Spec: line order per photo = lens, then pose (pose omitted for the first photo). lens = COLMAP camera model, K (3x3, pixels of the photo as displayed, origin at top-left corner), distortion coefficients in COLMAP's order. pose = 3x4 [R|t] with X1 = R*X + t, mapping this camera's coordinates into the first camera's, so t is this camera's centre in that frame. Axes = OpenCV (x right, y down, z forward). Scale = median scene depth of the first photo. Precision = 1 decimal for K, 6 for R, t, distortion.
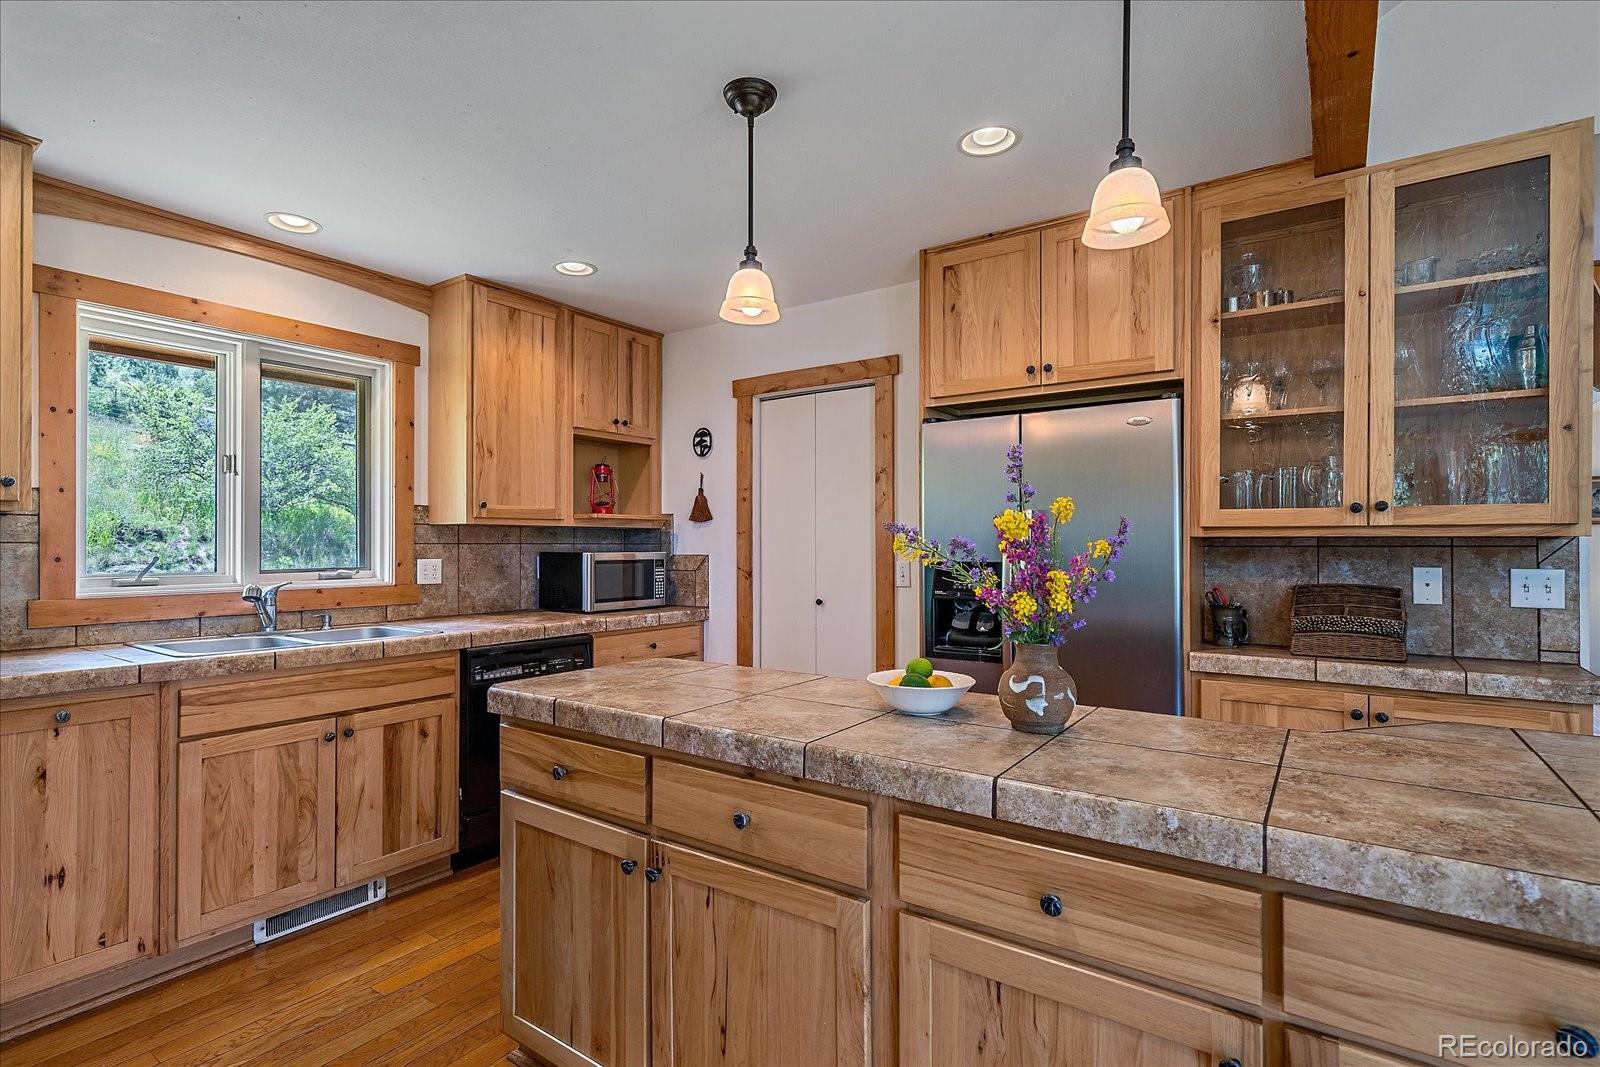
lens RADIAL K [[762.6, 0, 782.5], [0, 762.6, 540.7], [0, 0, 1]] dist [-0.001524, 0.000052]
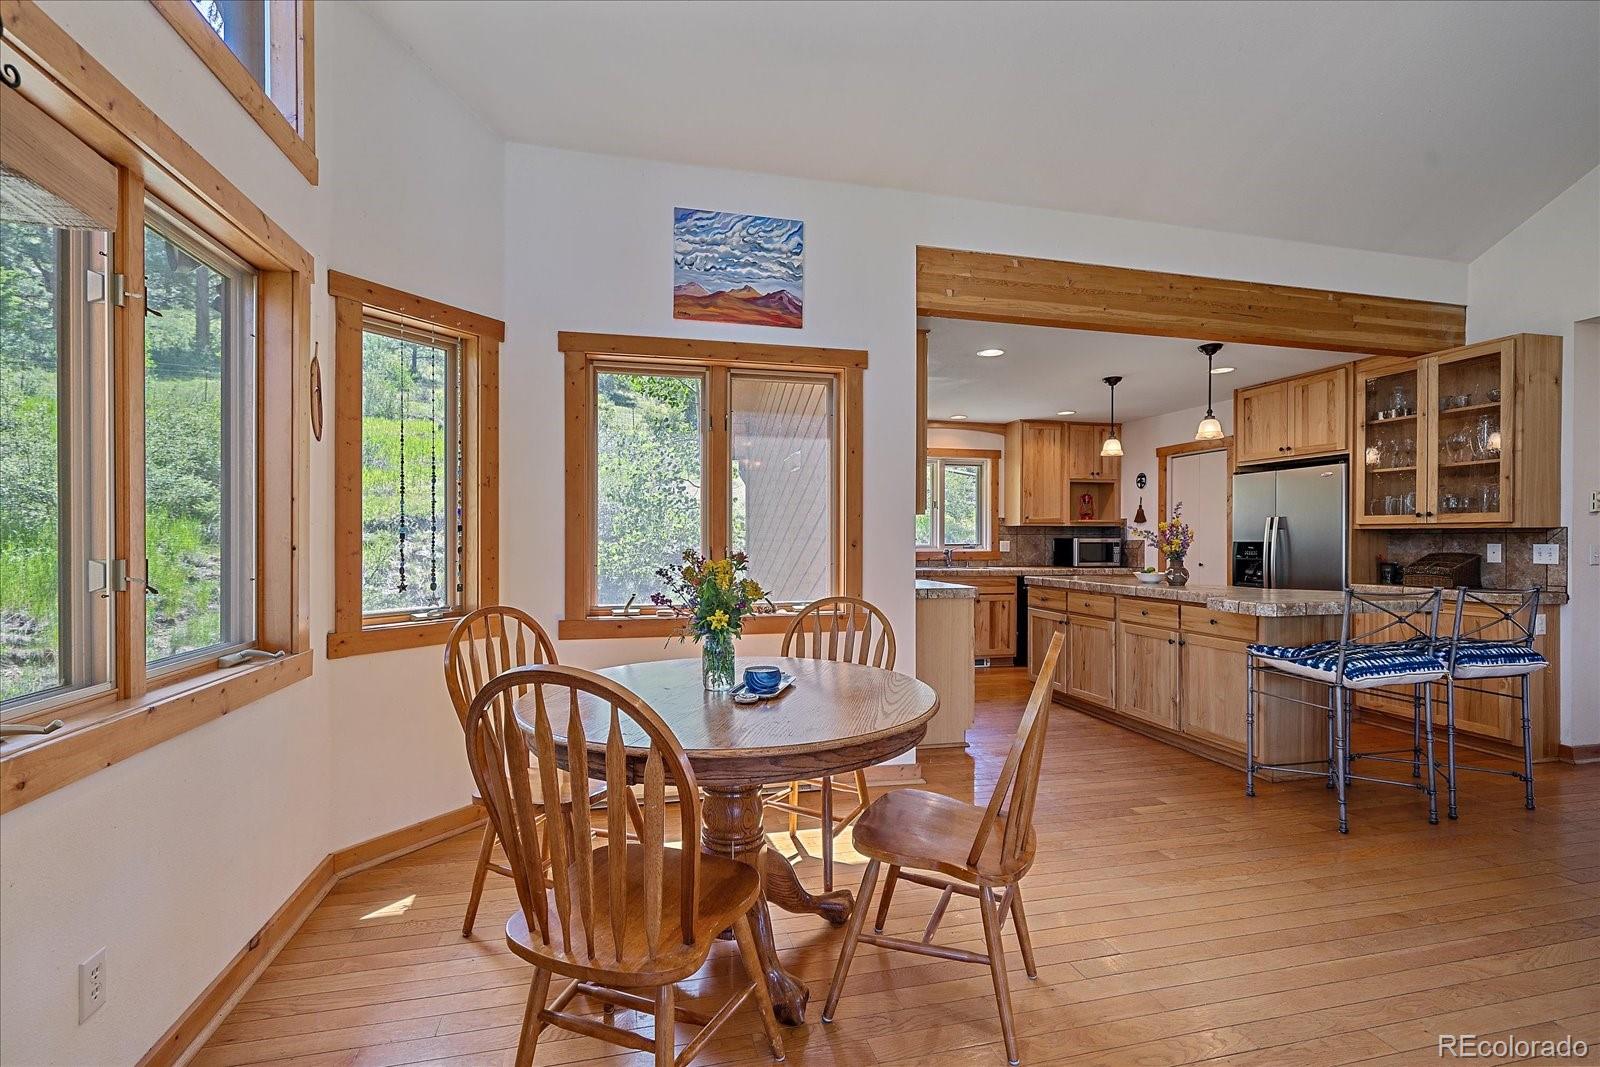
lens RADIAL K [[687.0, 0, 797.6], [0, 687.0, 540.8], [0, 0, 1]] dist [-0.002552, 0.000438]
pose [[0.755413, 0.003678, -0.655238, 0.568272], [0.001225, 0.999975, 0.007026, 0.011092], [0.655247, -0.006111, 0.755390, -1.310326]]
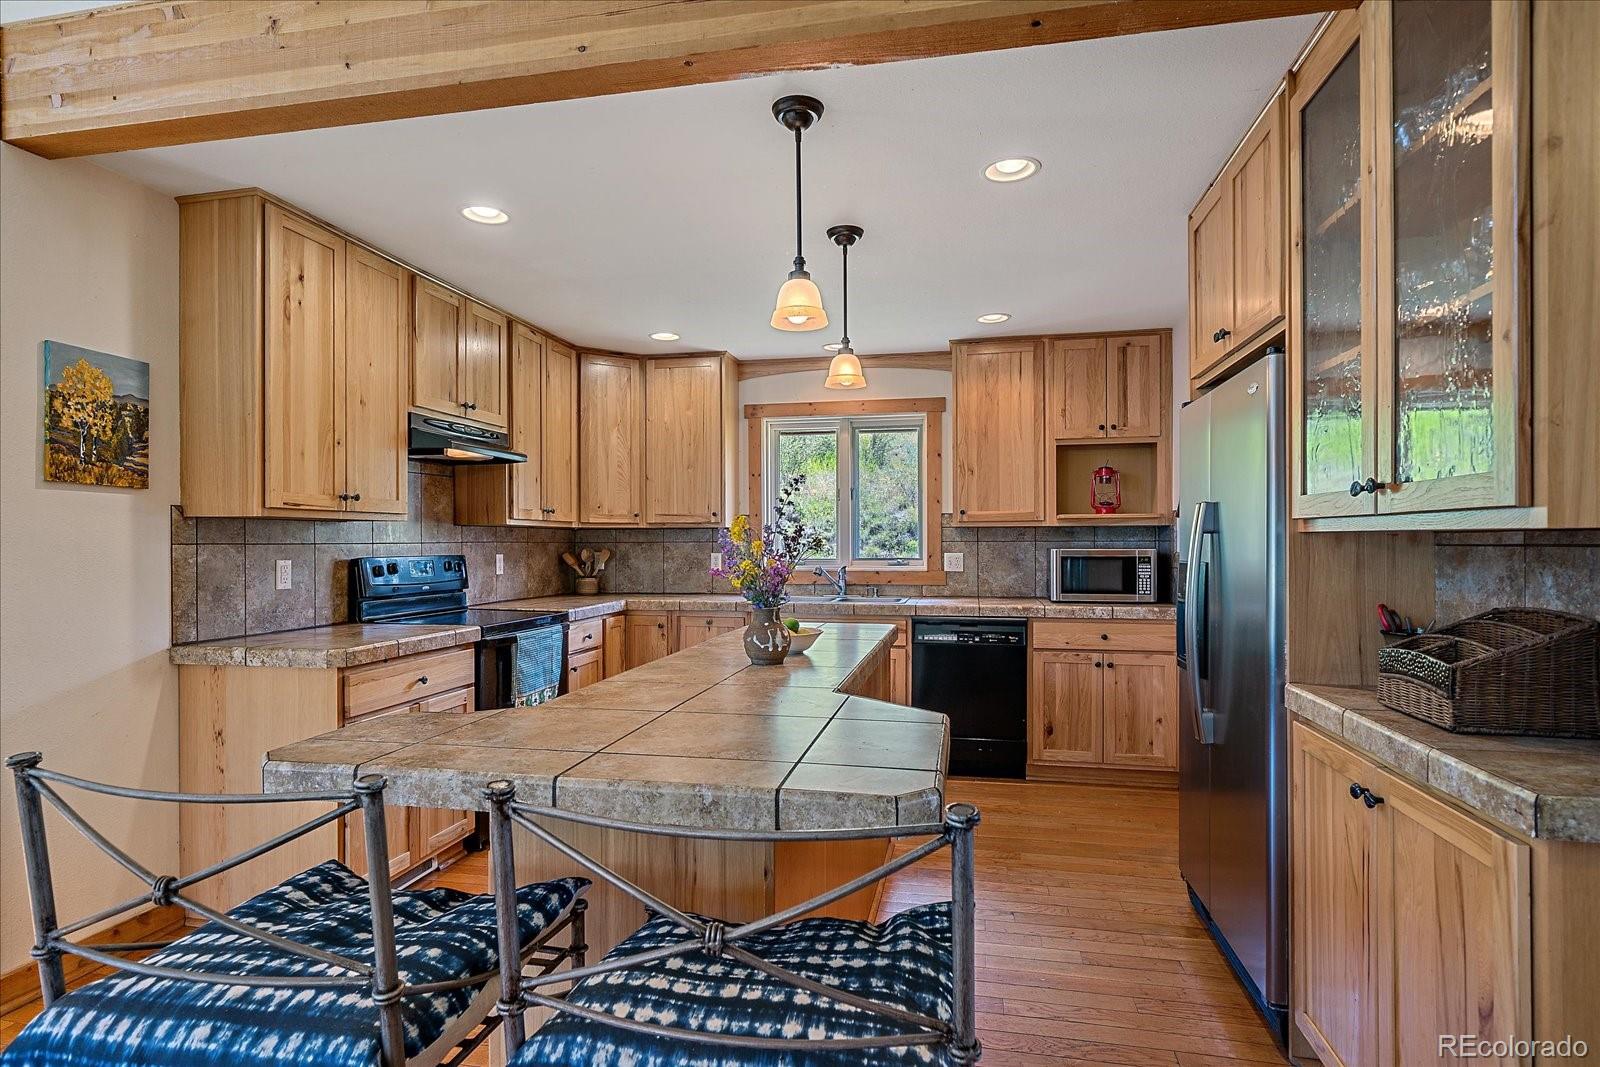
lens RADIAL K [[827.8, 0, 799.6], [0, 827.8, 542.7], [0, 0, 1]] dist [-0.002955, 0.002106]
pose [[0.412885, -0.000092, -0.910783, 0.996156], [0.007704, 0.999965, 0.003391, -0.001241], [0.910750, -0.008417, 0.412871, 0.193806]]
